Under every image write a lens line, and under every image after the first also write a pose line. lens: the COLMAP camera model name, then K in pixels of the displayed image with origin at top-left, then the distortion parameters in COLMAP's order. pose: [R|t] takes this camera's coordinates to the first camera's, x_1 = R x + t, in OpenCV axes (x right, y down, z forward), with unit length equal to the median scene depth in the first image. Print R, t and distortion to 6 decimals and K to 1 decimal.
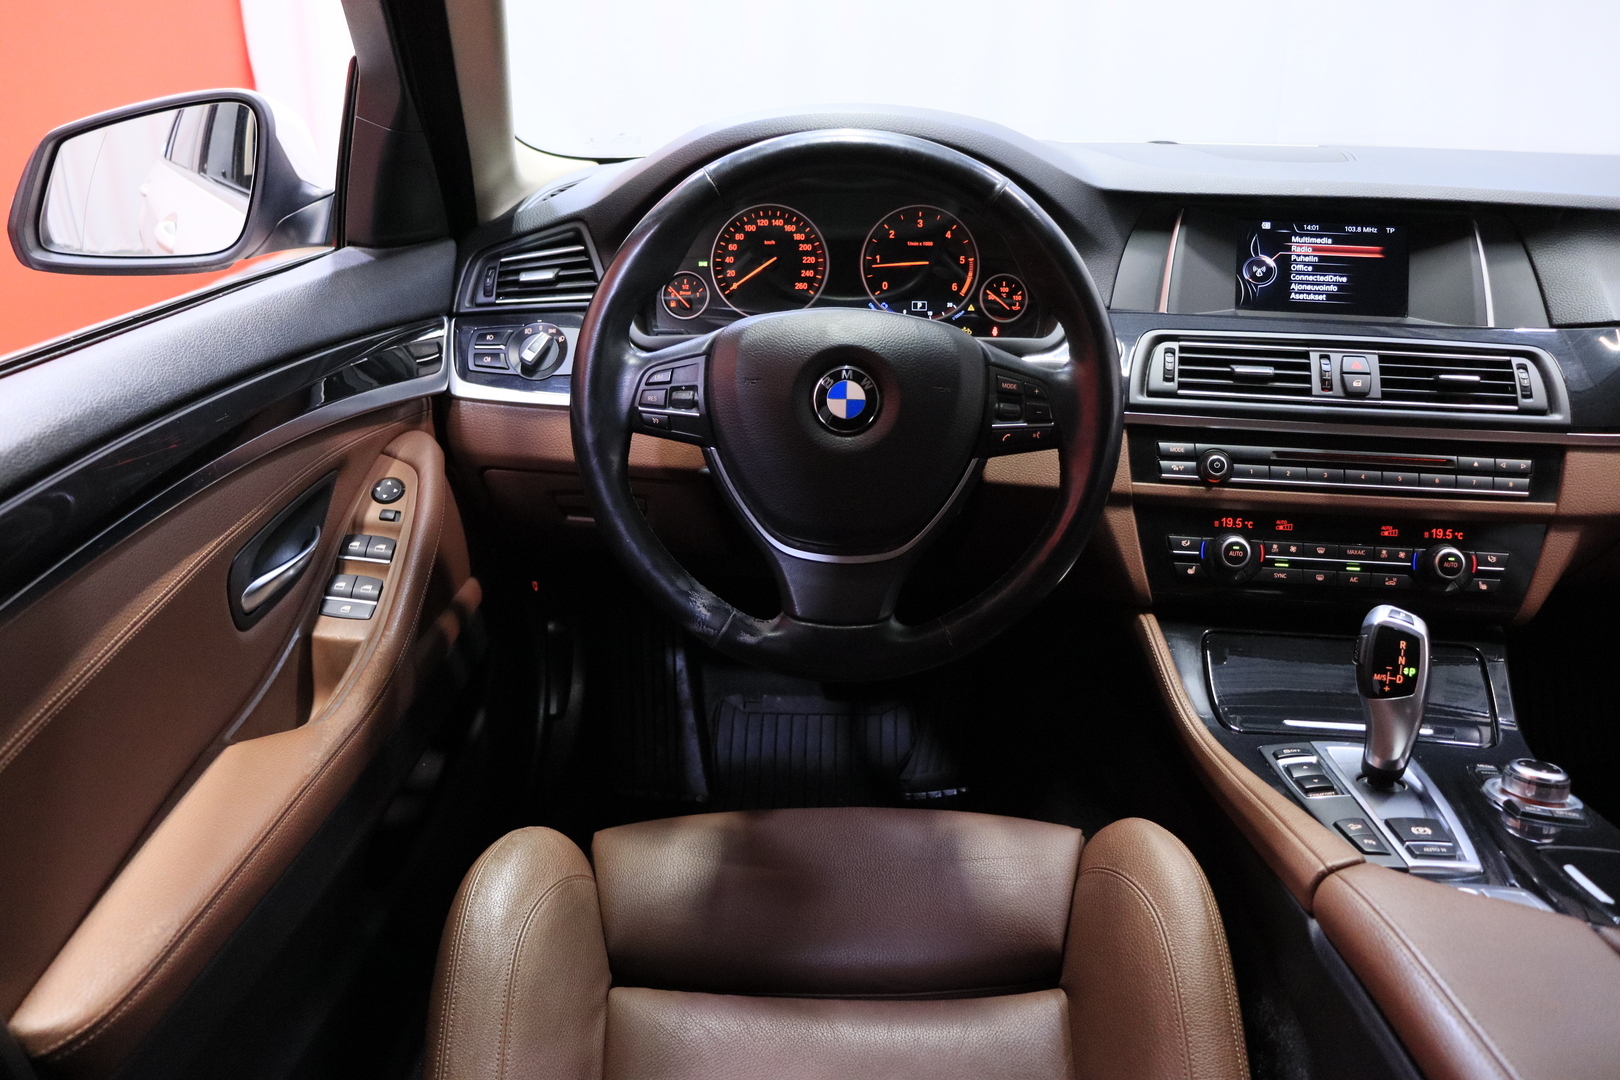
lens RADIAL K [[1325.7, 0, 810.0], [0, 1325.7, 540.0], [0, 0, 1]] dist [-0.186378, 0.174997]
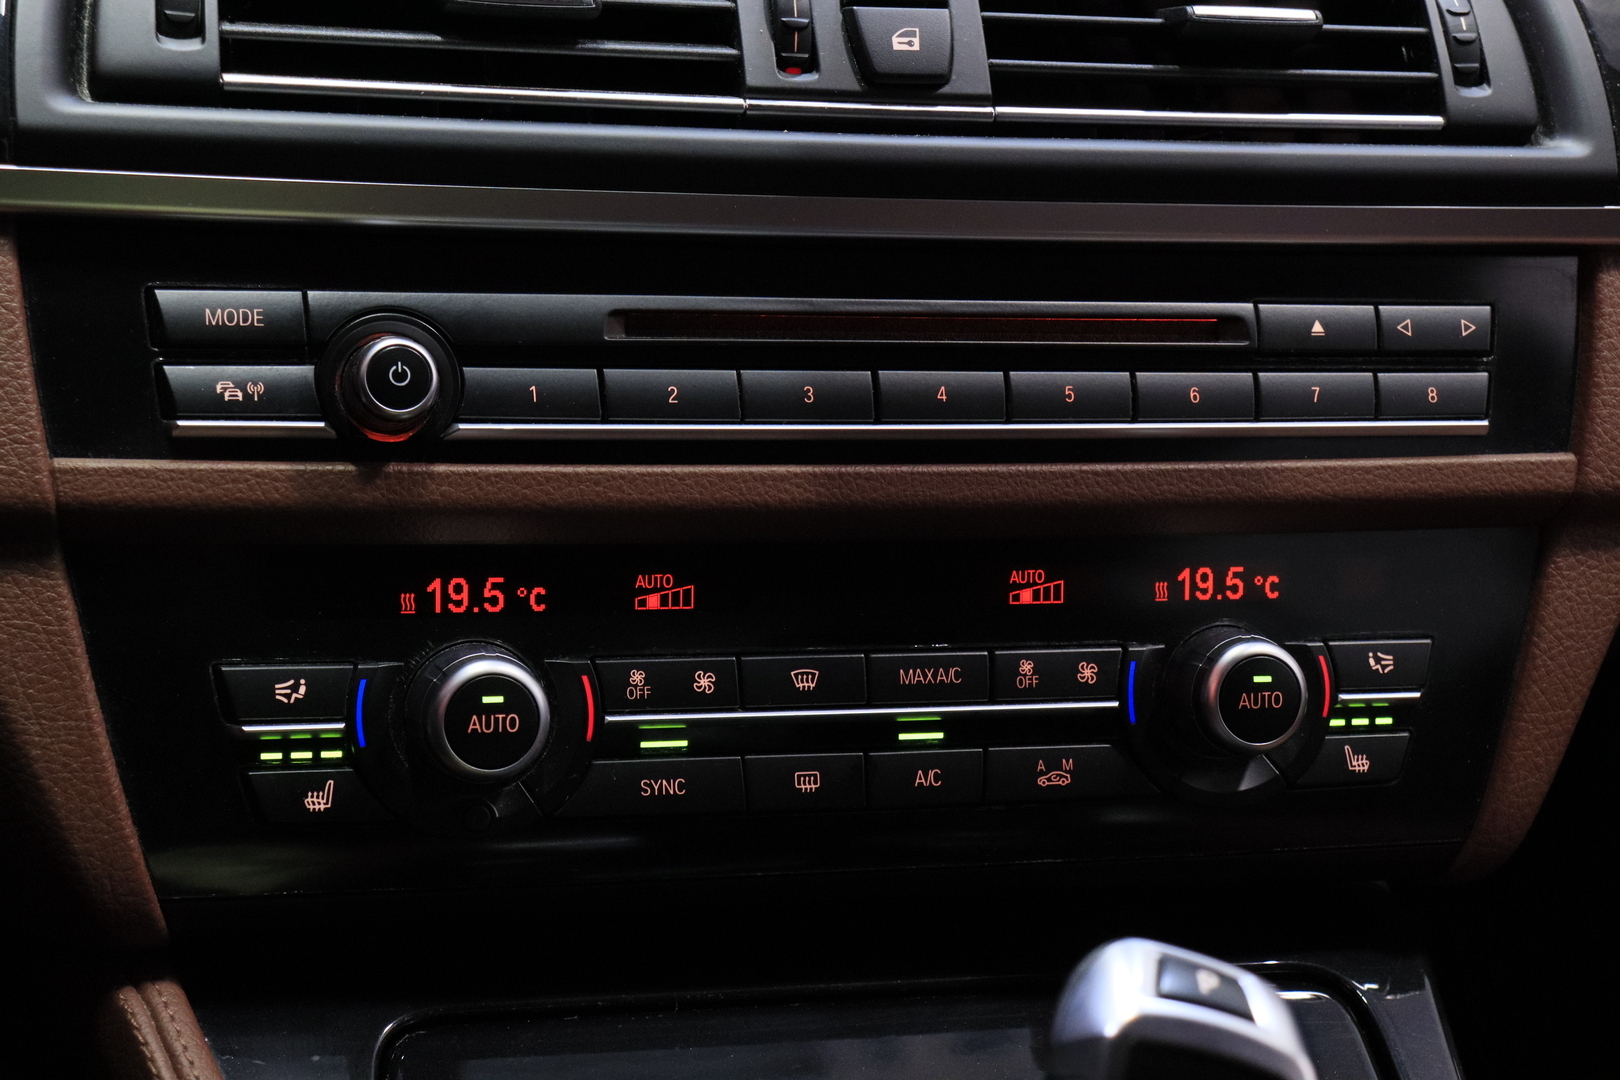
lens RADIAL K [[3089.7, 0, 810.0], [0, 3089.7, 540.0], [0, 0, 1]] dist [0.176396, 0.091102]
pose [[0.892613, -0.066106, 0.445952, 0.115236], [0.055069, 0.997771, 0.037680, -0.043877], [-0.447449, -0.009076, 0.894264, 0.431877]]
